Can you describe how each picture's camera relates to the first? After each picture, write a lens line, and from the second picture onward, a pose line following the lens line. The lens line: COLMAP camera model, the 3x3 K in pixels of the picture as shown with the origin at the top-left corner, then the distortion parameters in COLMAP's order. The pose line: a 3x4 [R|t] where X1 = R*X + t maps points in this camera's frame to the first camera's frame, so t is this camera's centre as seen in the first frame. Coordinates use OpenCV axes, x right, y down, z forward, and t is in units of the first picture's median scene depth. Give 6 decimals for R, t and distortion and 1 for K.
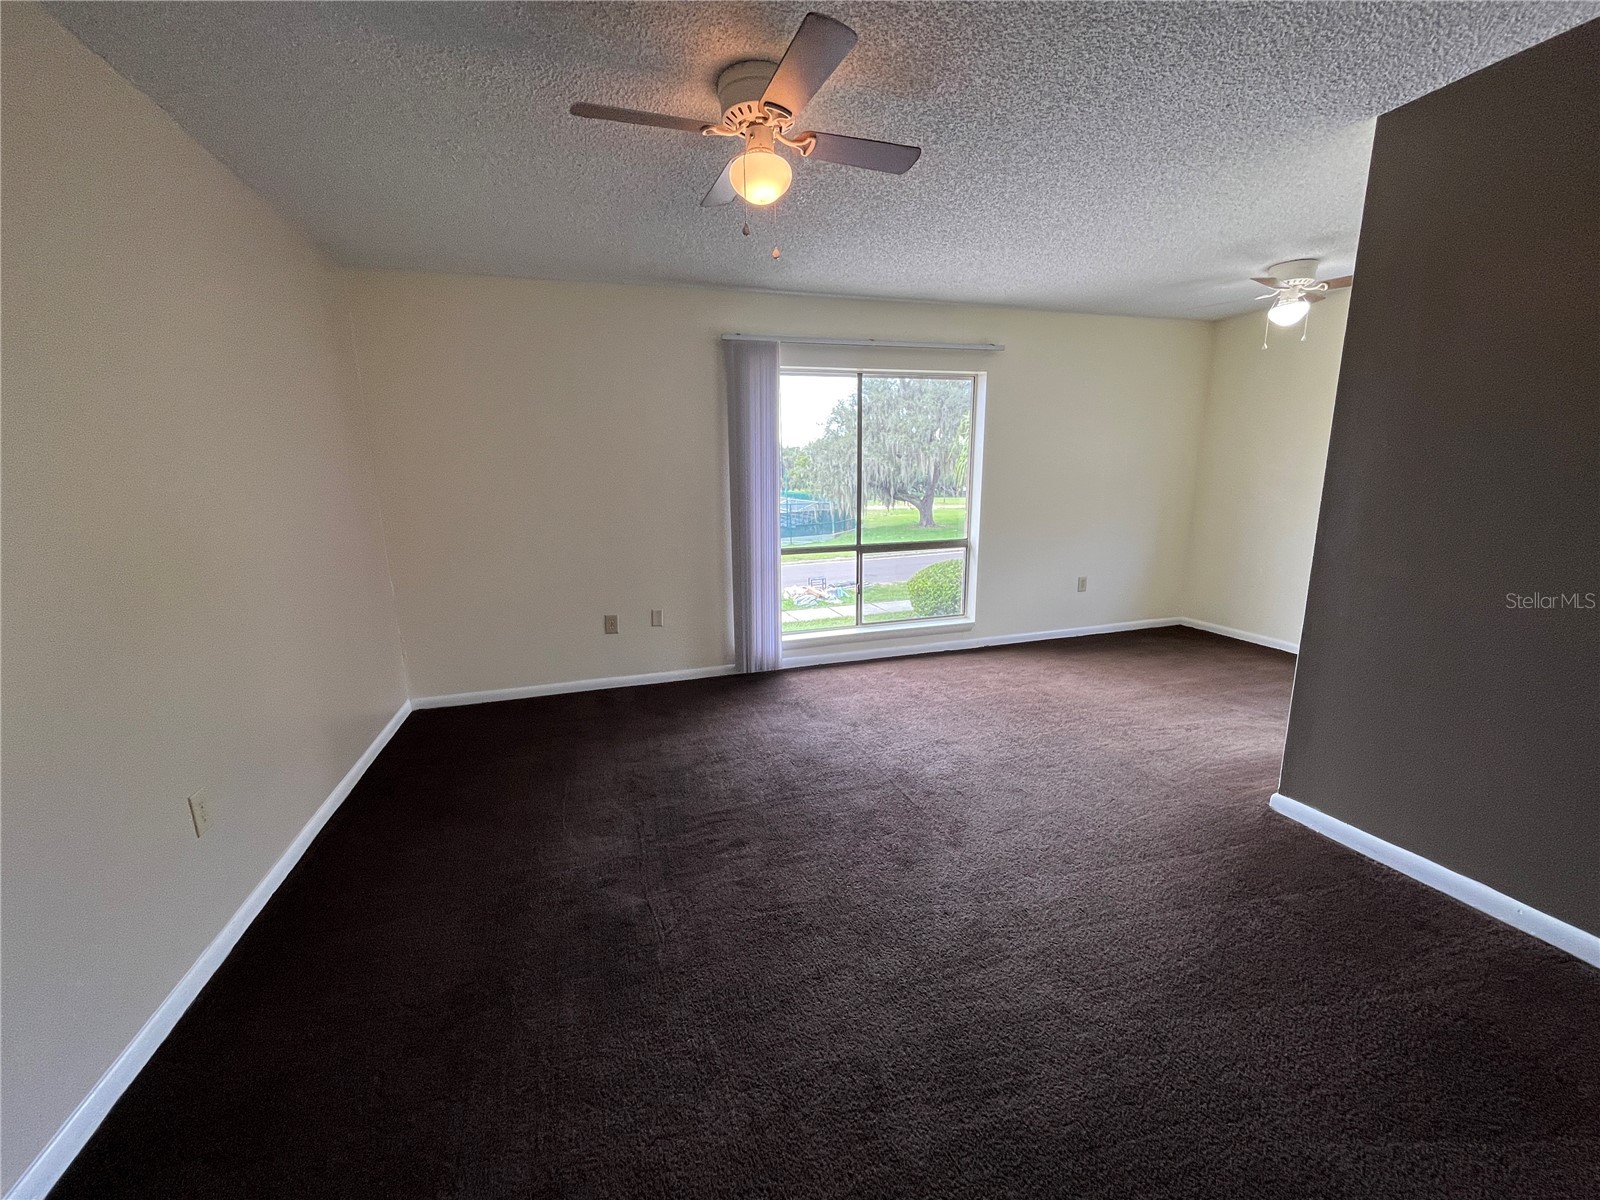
lens RADIAL K [[644.9, 0, 789.2], [0, 644.9, 605.4], [0, 0, 1]] dist [-0.001275, -0.000770]
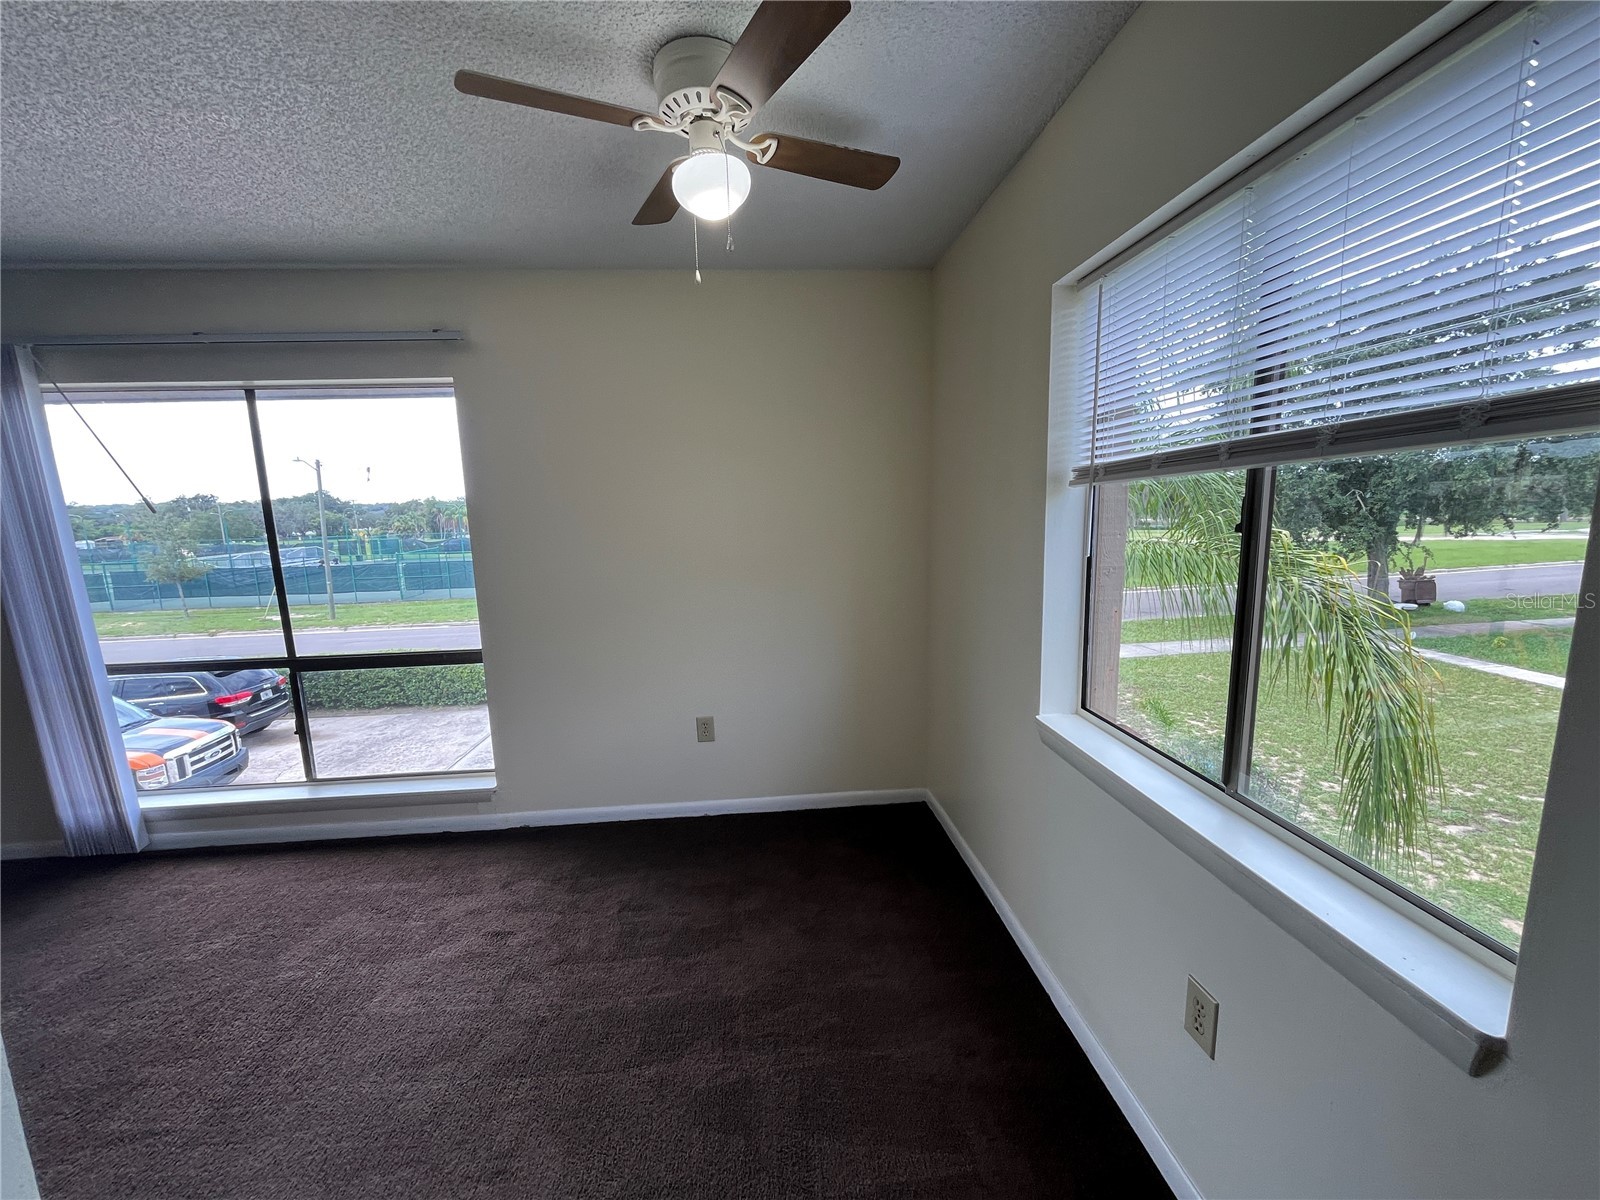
lens RADIAL K [[644.9, 0, 798.3], [0, 644.9, 605.5], [0, 0, 1]] dist [-0.001275, -0.000770]
pose [[0.973682, 0.028145, -0.226165, 0.666461], [-0.034284, 0.999141, -0.023261, -0.134036], [0.225316, 0.030403, 0.973811, 0.445845]]
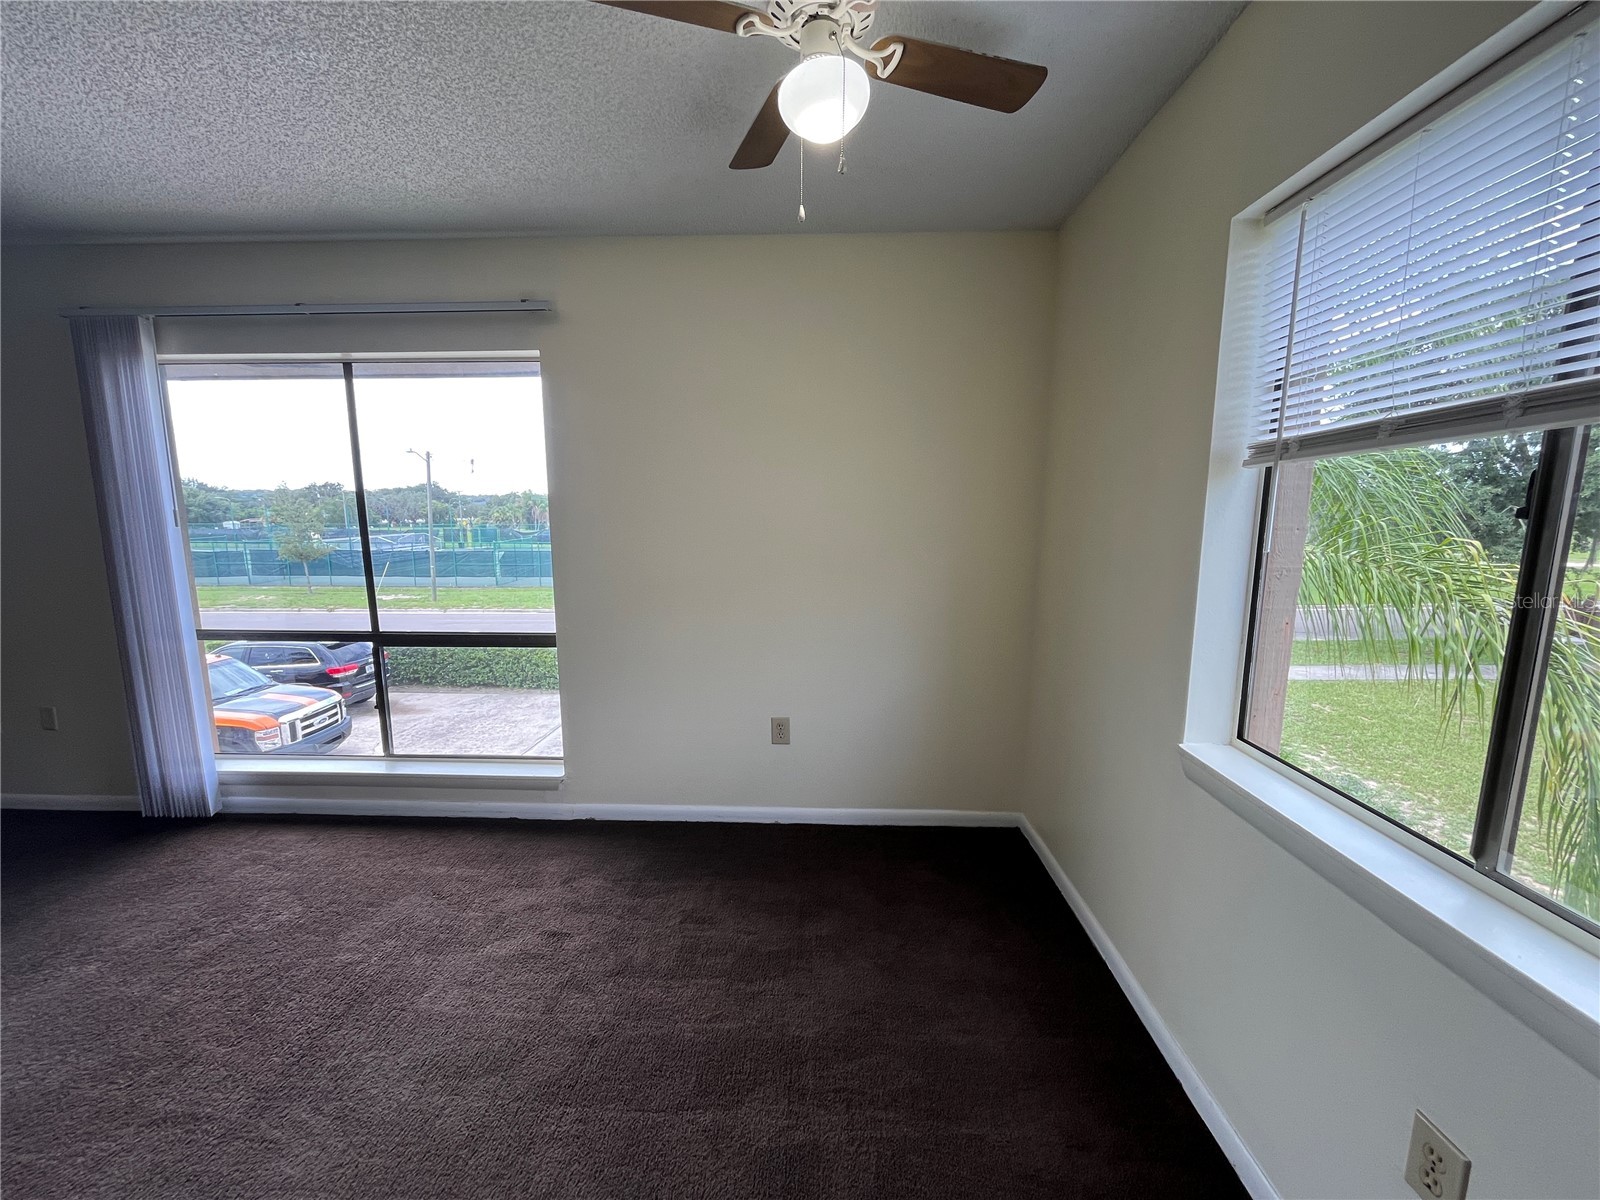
lens RADIAL K [[644.9, 0, 801.7], [0, 644.9, 605.5], [0, 0, 1]] dist [-0.001275, -0.000770]
pose [[0.940704, 0.071463, -0.331615, 0.645913], [-0.082576, 0.996394, -0.019521, -0.129194], [0.329024, 0.045747, 0.943213, 0.485702]]
